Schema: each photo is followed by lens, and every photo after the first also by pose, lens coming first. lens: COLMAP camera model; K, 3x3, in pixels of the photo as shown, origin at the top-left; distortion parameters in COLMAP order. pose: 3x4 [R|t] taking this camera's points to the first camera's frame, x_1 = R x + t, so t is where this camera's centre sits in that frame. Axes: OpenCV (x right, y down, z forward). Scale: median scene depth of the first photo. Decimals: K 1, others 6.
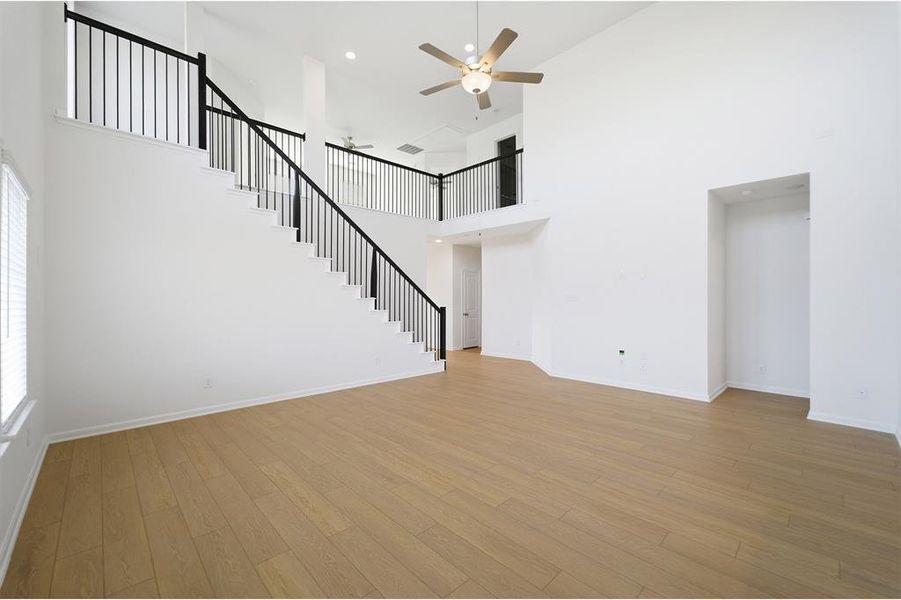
lens RADIAL K [[374.1, 0, 459.7], [0, 374.1, 297.9], [0, 0, 1]] dist [-0.012068, 0.007170]
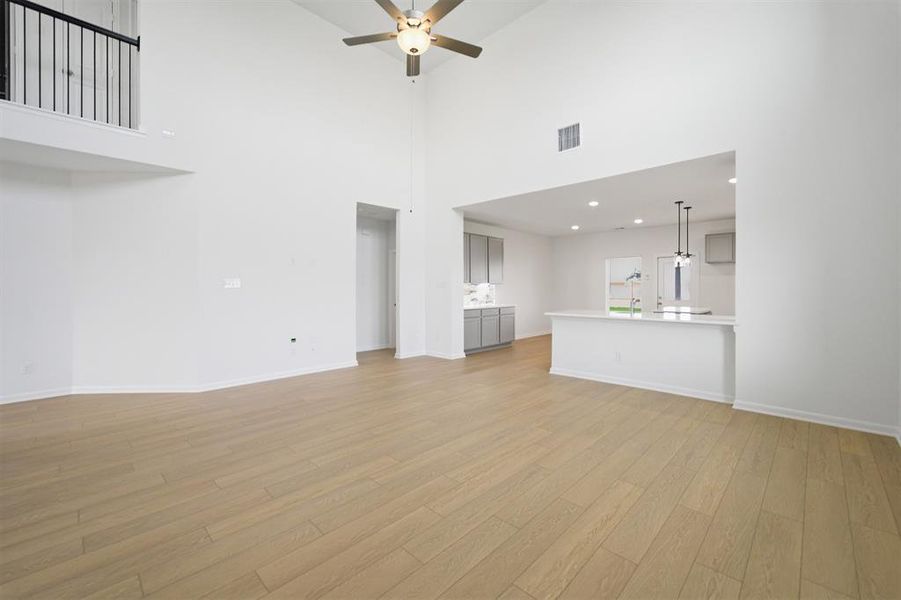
lens RADIAL K [[374.1, 0, 451.6], [0, 374.1, 286.2], [0, 0, 1]] dist [-0.012068, 0.007170]
pose [[-0.017212, 0.004615, 0.999841, -0.505493], [0.000089, 0.999989, -0.004614, 0.008601], [-0.999852, 0.000010, -0.017212, 0.548748]]
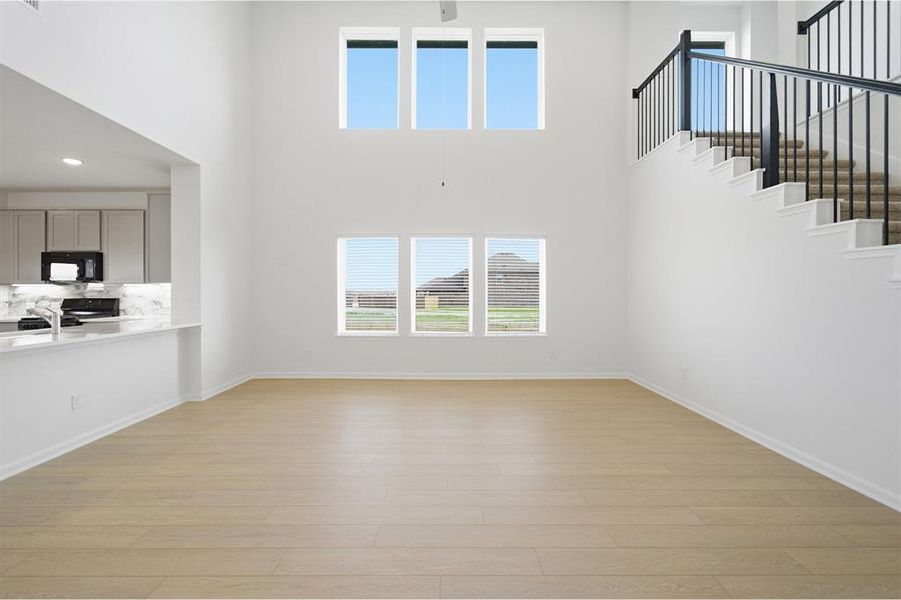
lens RADIAL K [[374.1, 0, 444.9], [0, 374.1, 292.0], [0, 0, 1]] dist [-0.012068, 0.007170]
pose [[-0.708800, 0.003091, -0.705402, 0.308746], [0.005225, 0.999986, -0.000869, 0.013358], [0.705390, -0.004302, -0.708807, 0.868162]]
